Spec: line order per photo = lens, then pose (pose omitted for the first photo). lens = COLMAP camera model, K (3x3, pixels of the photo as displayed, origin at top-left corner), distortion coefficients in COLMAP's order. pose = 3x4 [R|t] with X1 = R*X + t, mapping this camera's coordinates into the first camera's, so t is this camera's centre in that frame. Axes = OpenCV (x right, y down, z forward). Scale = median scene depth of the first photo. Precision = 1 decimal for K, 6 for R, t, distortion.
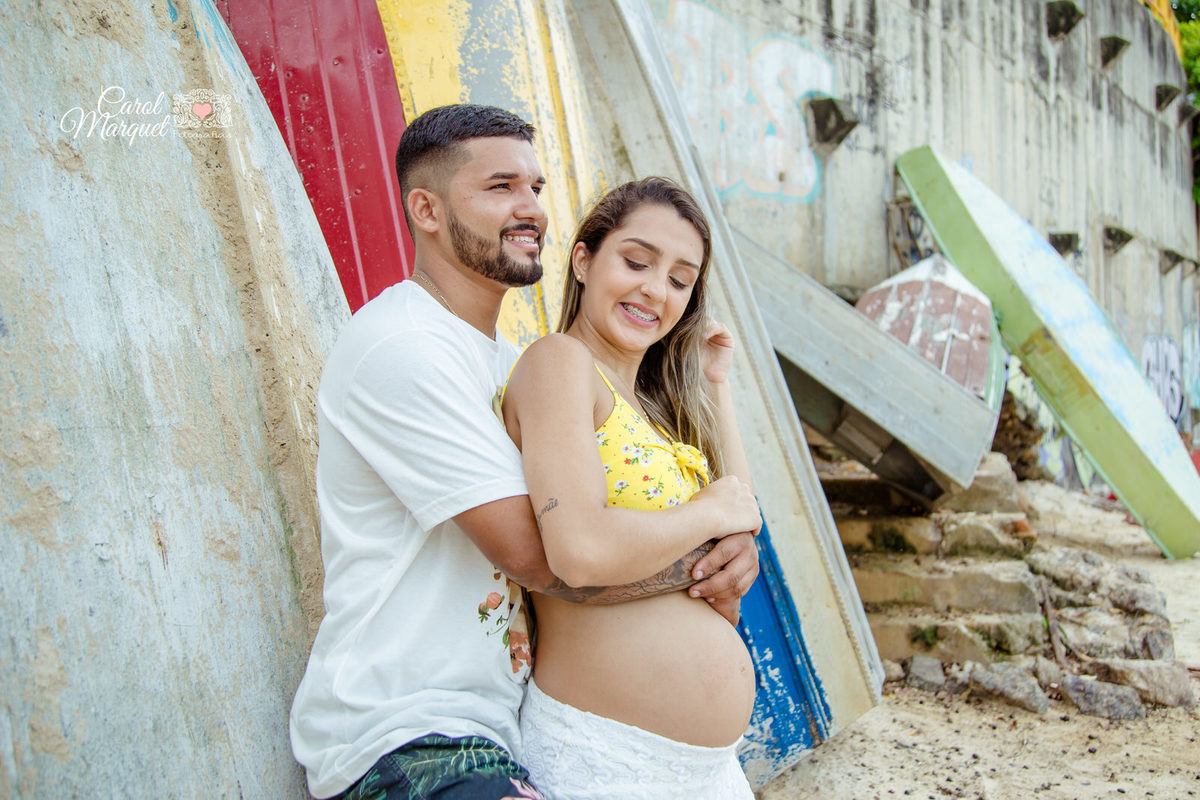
lens RADIAL K [[1071.2, 0, 600.0], [0, 1071.2, 375.3], [0, 0, 1]] dist [-0.042398, 0.037725]
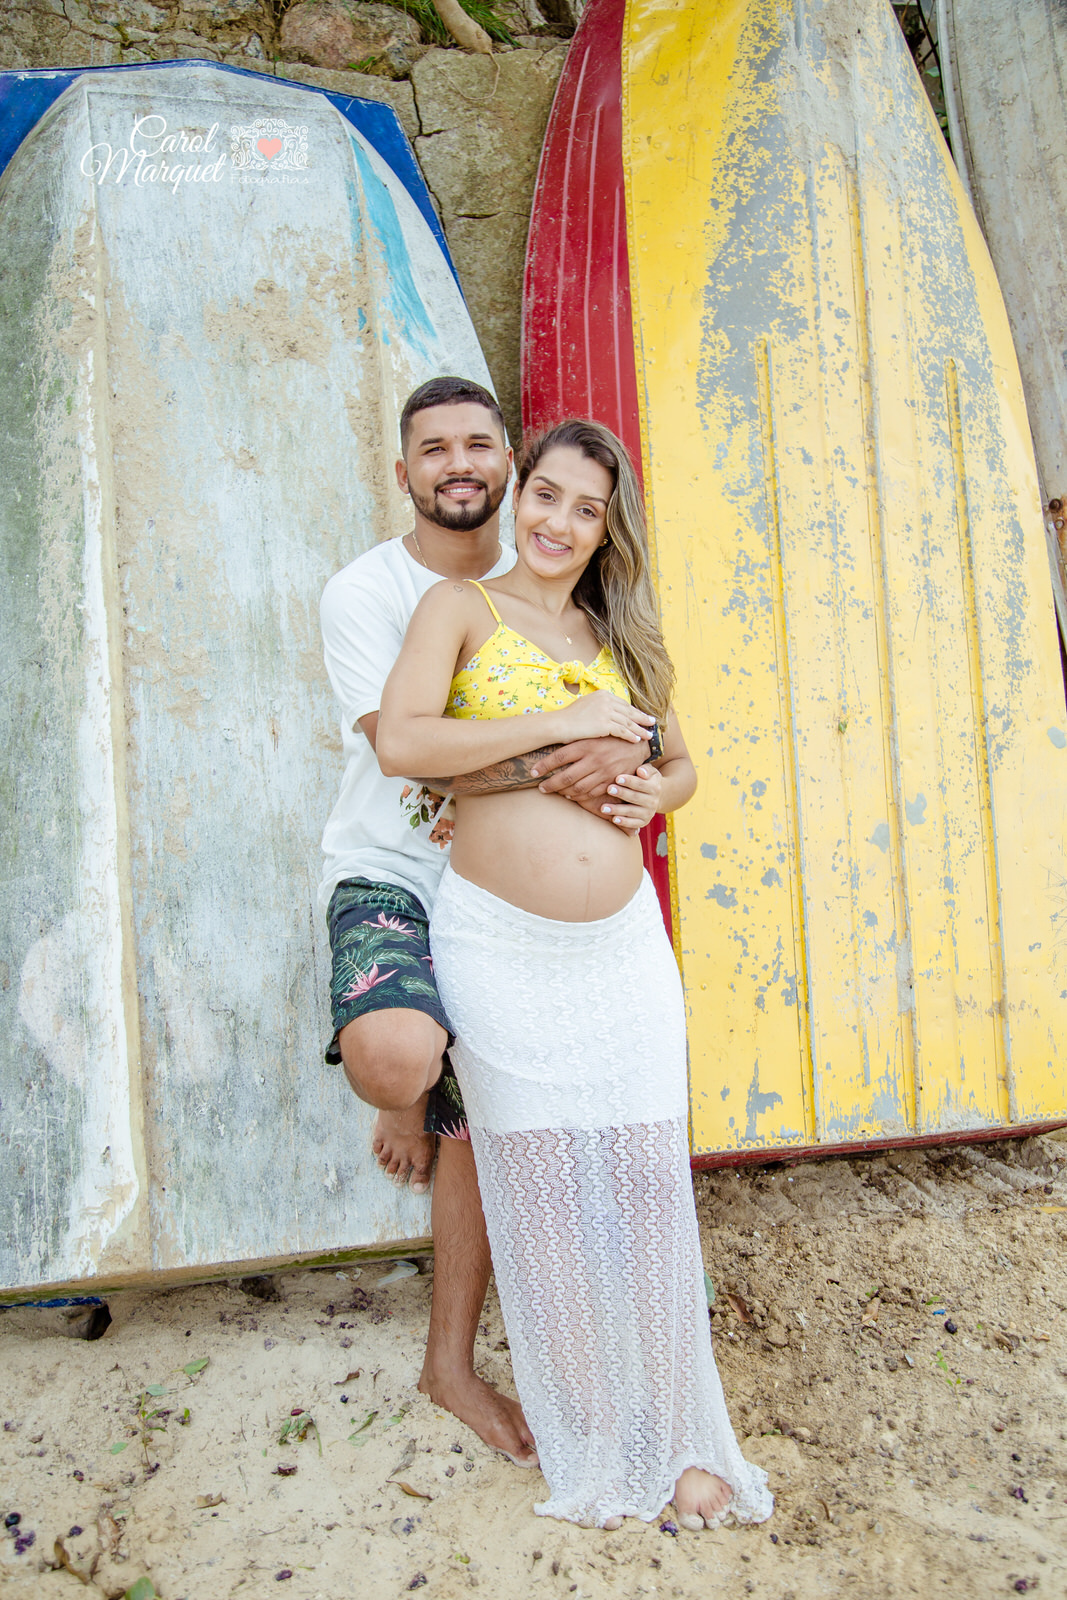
lens RADIAL K [[1428.3, 0, 533.5], [0, 1428.3, 800.0], [0, 0, 1]] dist [-0.042398, 0.037725]
pose [[0.712533, 0.062529, -0.698847, 1.108947], [0.022355, 0.993492, 0.111685, 0.039973], [0.701283, -0.095202, 0.706498, -0.103969]]
